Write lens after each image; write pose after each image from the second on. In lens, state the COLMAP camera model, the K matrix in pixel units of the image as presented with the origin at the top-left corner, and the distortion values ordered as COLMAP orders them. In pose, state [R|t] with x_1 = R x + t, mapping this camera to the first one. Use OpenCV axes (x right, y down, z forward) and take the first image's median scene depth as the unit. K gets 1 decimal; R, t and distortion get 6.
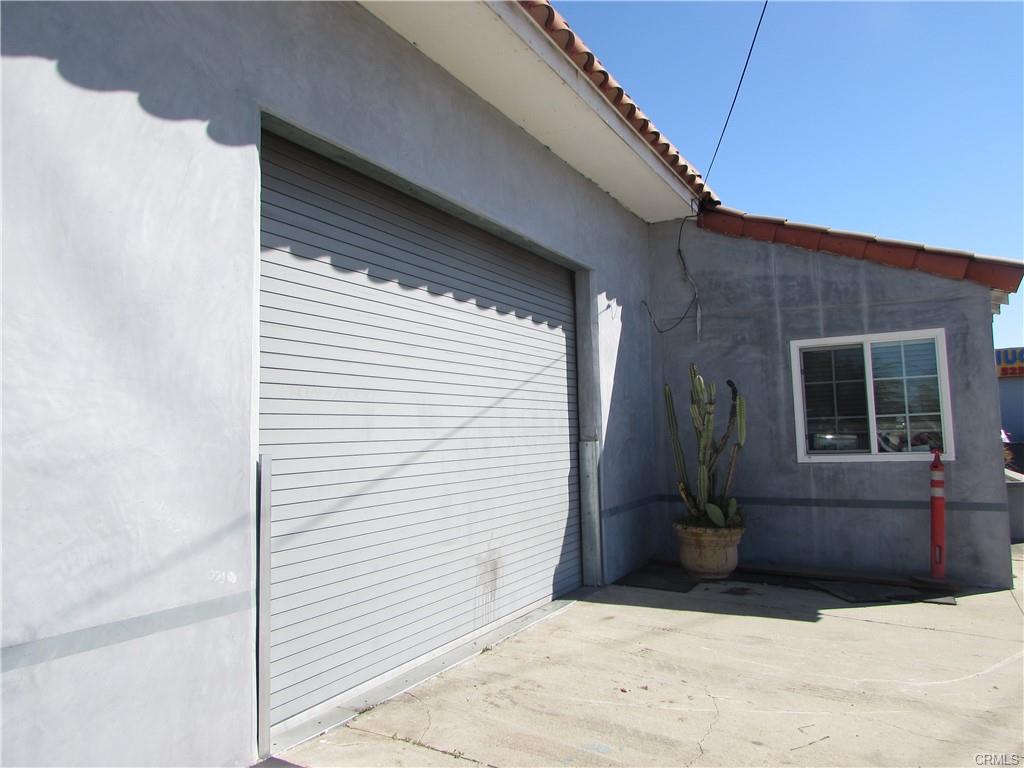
lens RADIAL K [[724.8, 0, 514.3], [0, 724.8, 378.3], [0, 0, 1]] dist [-0.033216, 0.013781]
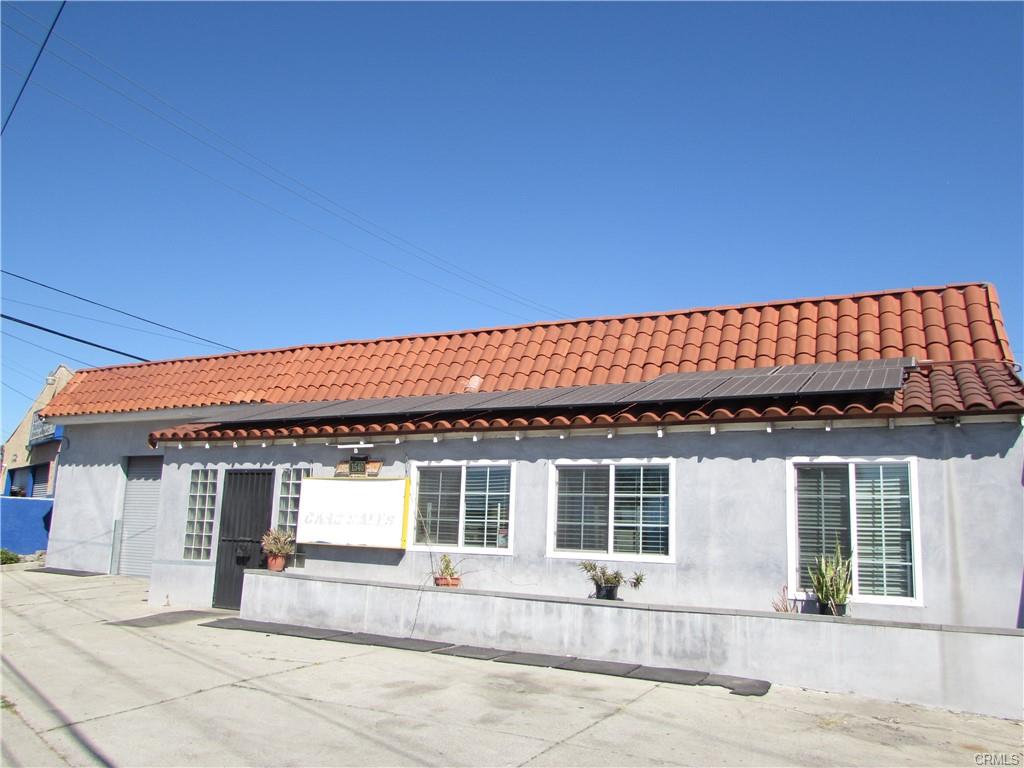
lens RADIAL K [[804.2, 0, 512.5], [0, 804.2, 377.3], [0, 0, 1]] dist [-0.059778, 0.020949]
pose [[0.014133, -0.171496, -0.985084, 2.830739], [0.048570, 0.984137, -0.170634, 0.103113], [0.998720, -0.045434, 0.022239, 1.906350]]
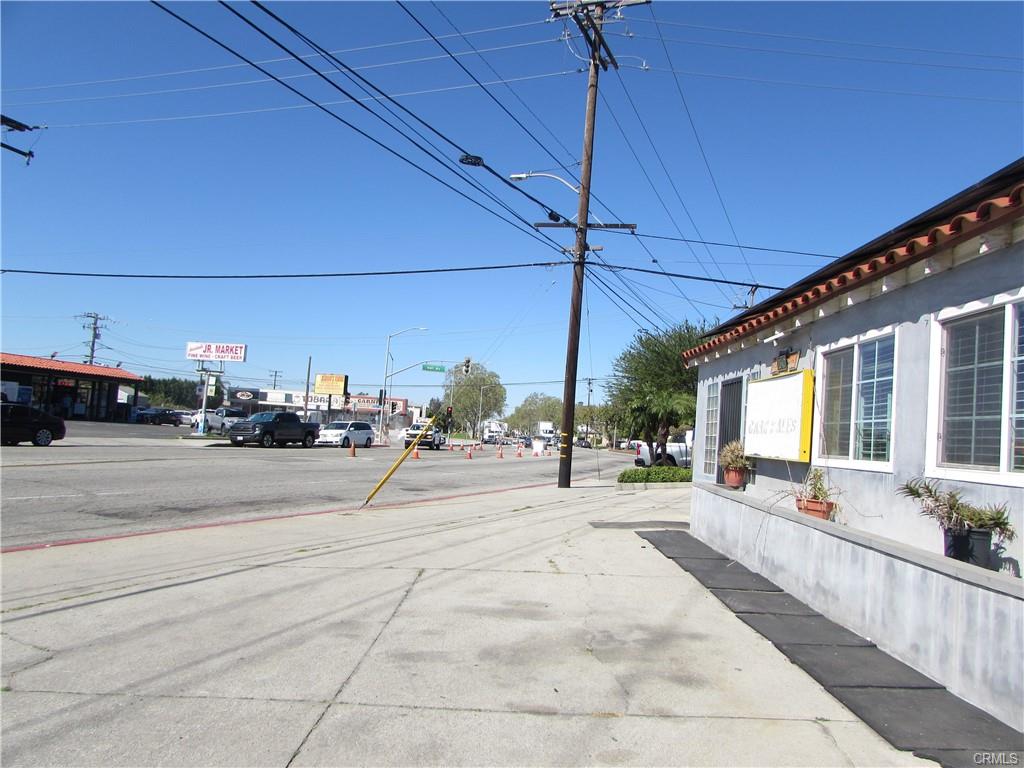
lens RADIAL K [[724.8, 0, 510.9], [0, 724.8, 382.8], [0, 0, 1]] dist [-0.033216, 0.013781]
pose [[-0.885839, -0.068753, -0.458871, 2.041207], [-0.007184, 0.990875, -0.134594, 0.192907], [0.463937, -0.115932, -0.878249, 2.512324]]
